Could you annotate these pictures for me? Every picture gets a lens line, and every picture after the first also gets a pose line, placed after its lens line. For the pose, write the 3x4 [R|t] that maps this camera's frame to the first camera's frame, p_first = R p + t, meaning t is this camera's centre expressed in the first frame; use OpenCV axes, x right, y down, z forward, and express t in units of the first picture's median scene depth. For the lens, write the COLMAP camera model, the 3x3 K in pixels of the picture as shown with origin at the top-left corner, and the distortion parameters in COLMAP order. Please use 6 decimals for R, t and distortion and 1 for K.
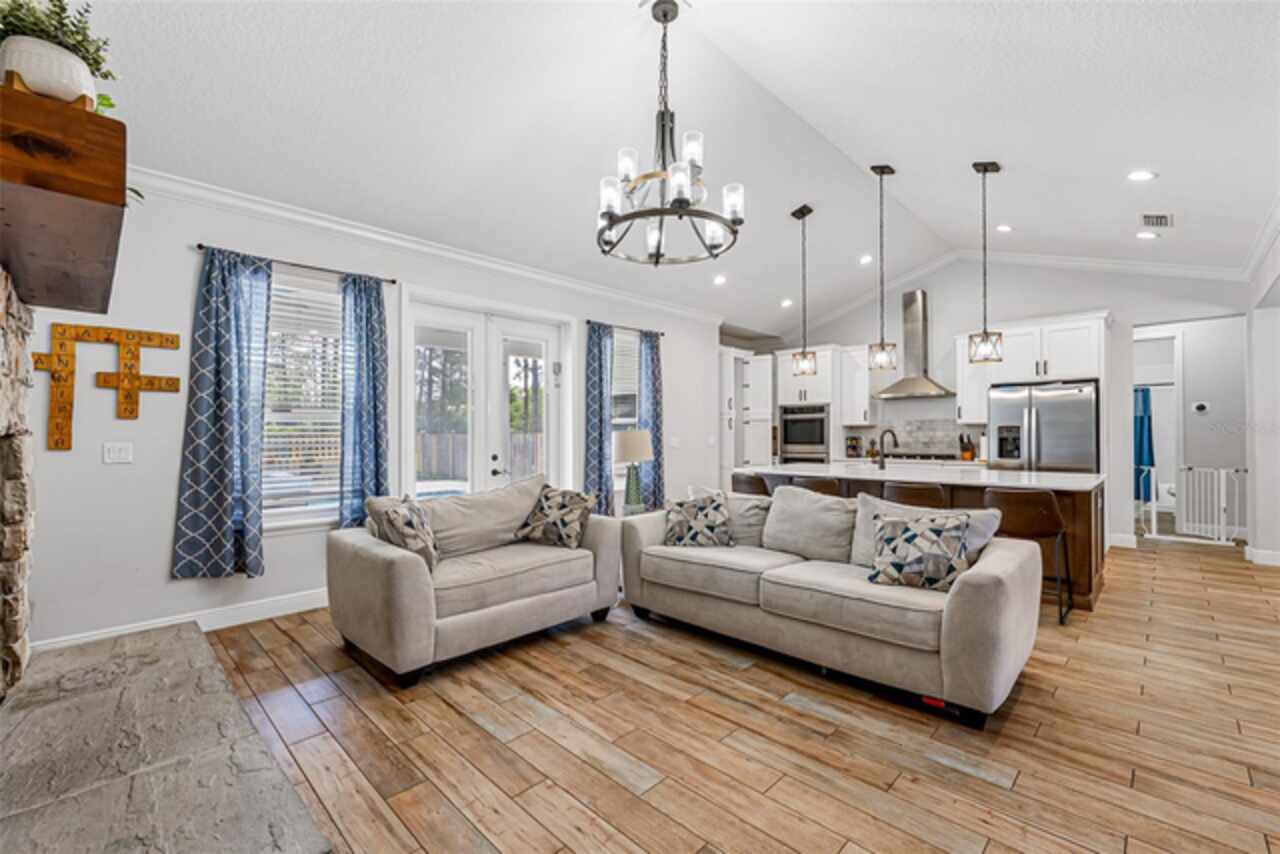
lens RADIAL K [[542.8, 0, 639.4], [0, 542.8, 427.4], [0, 0, 1]] dist [0.001503, -0.000412]
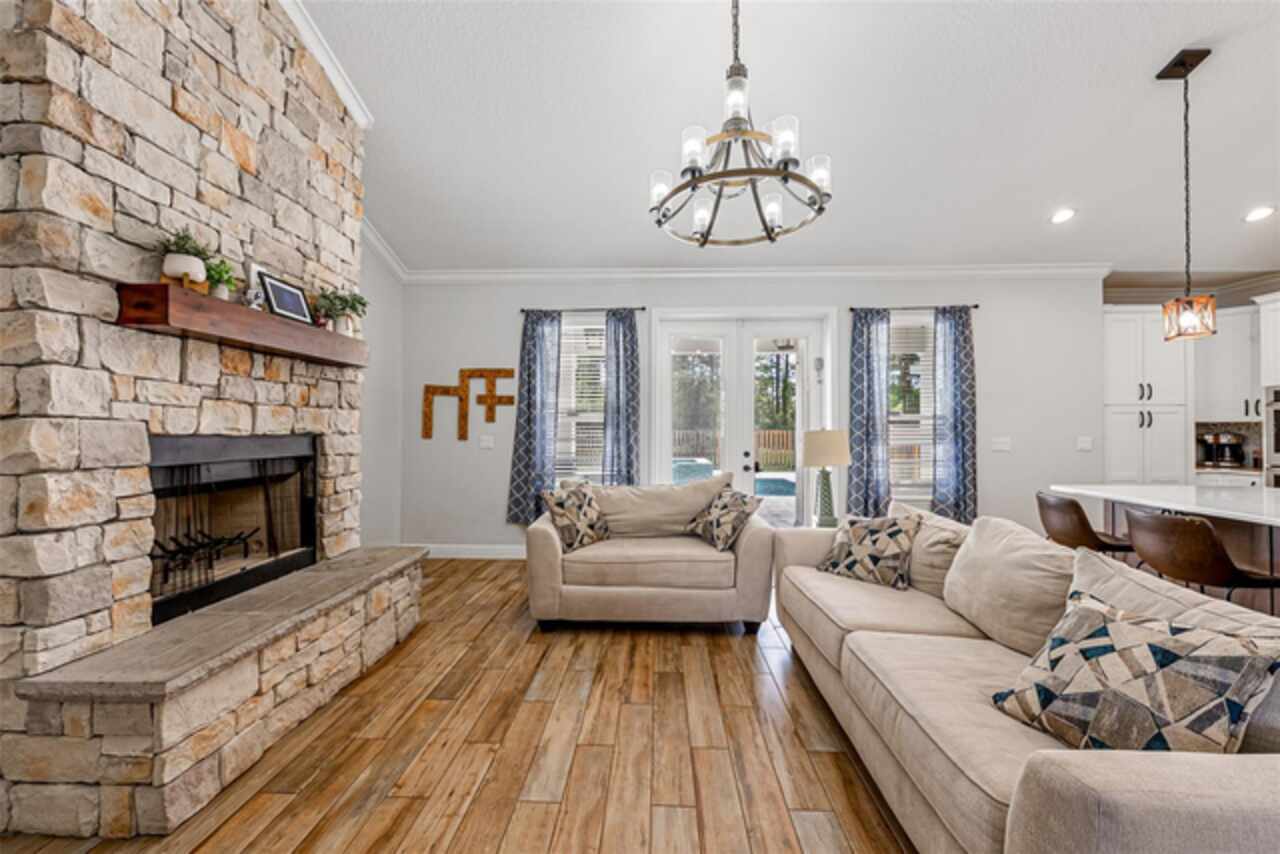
lens RADIAL K [[486.5, 0, 636.8], [0, 486.5, 422.6], [0, 0, 1]] dist [-0.005951, -0.000381]
pose [[0.670681, -0.004990, -0.741729, 0.433881], [0.005068, 0.999985, -0.002145, -0.007644], [0.741728, -0.002320, 0.670697, 0.303081]]
